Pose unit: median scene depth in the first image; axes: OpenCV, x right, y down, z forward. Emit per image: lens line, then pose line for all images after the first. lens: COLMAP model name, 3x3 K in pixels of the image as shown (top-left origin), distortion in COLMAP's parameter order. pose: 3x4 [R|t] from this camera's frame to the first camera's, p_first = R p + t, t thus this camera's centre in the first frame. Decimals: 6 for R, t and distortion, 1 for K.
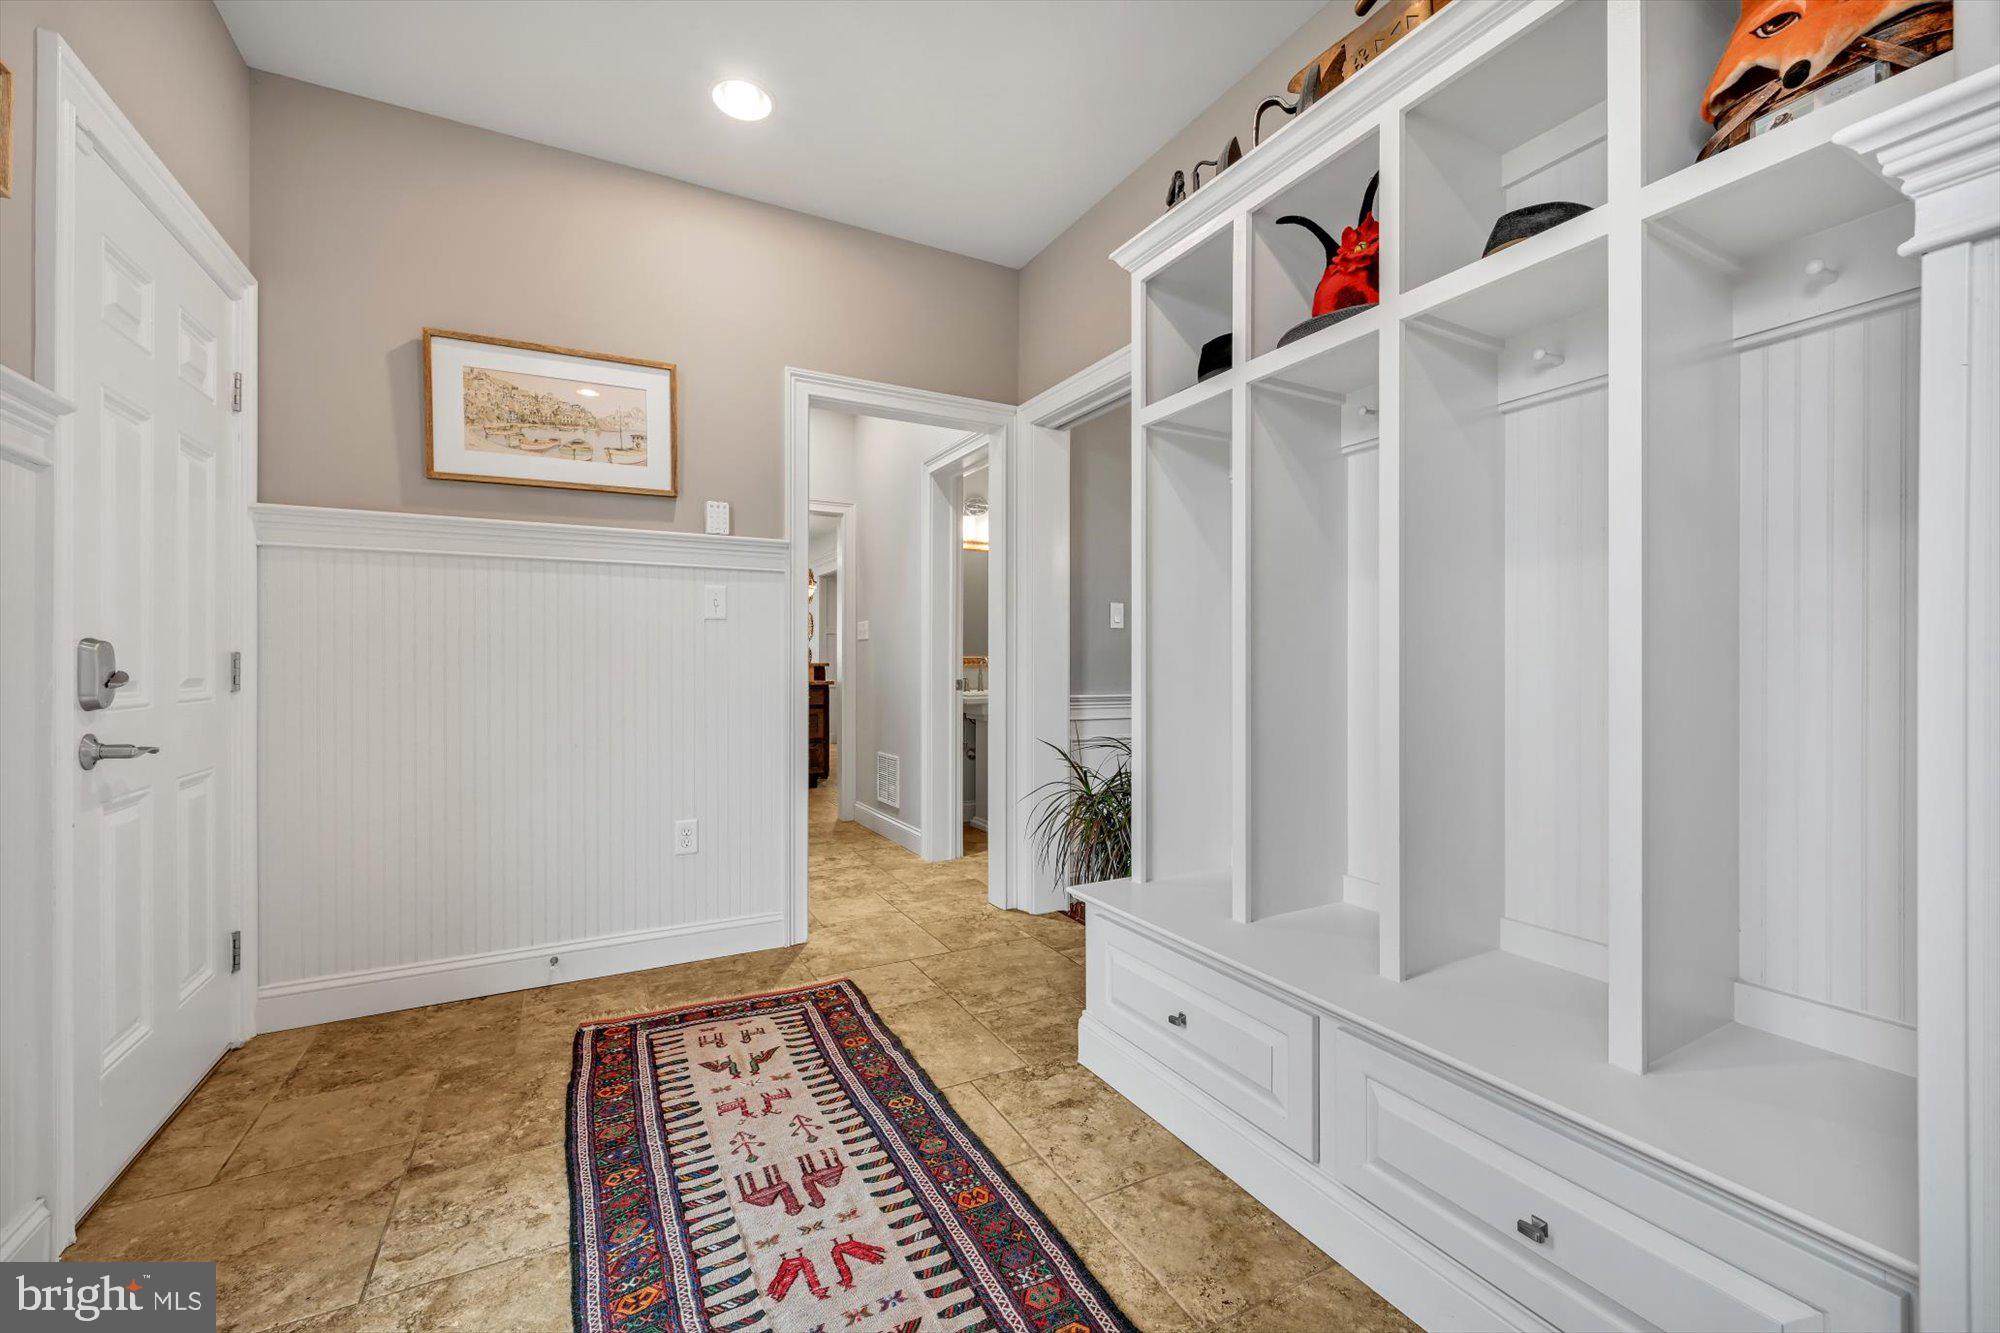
lens RADIAL K [[953.6, 0, 1008.5], [0, 953.6, 660.9], [0, 0, 1]] dist [-0.002654, -0.000317]
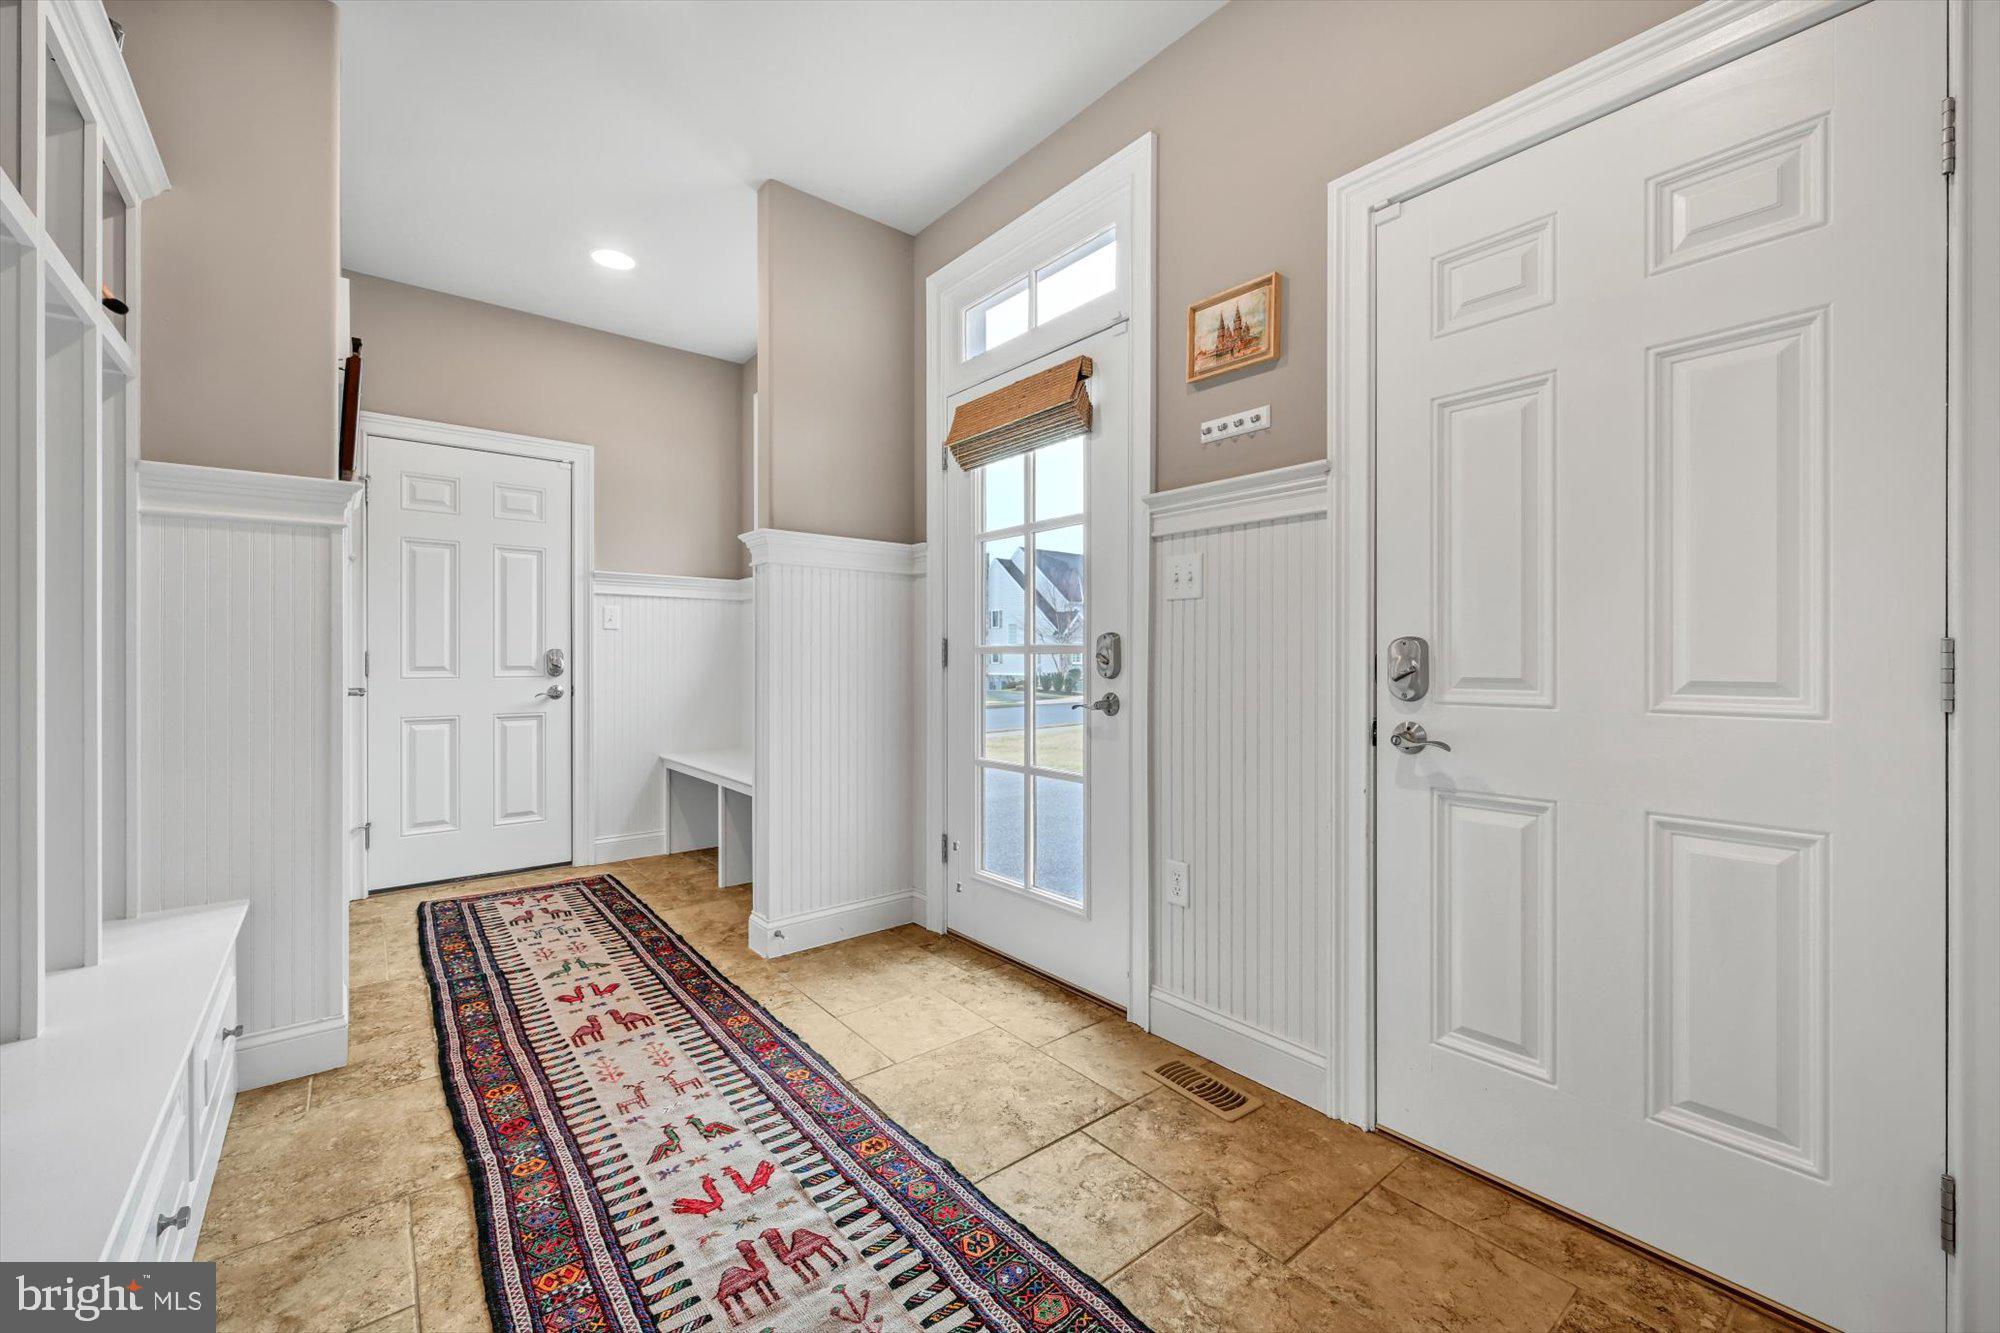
lens RADIAL K [[953.6, 0, 1008.5], [0, 953.6, 660.9], [0, 0, 1]] dist [-0.002654, -0.000317]
pose [[-0.986987, -0.000518, -0.160801, -0.310078], [-0.000123, 0.999997, -0.002465, 0.008498], [0.160802, -0.002413, -0.986984, 1.985734]]
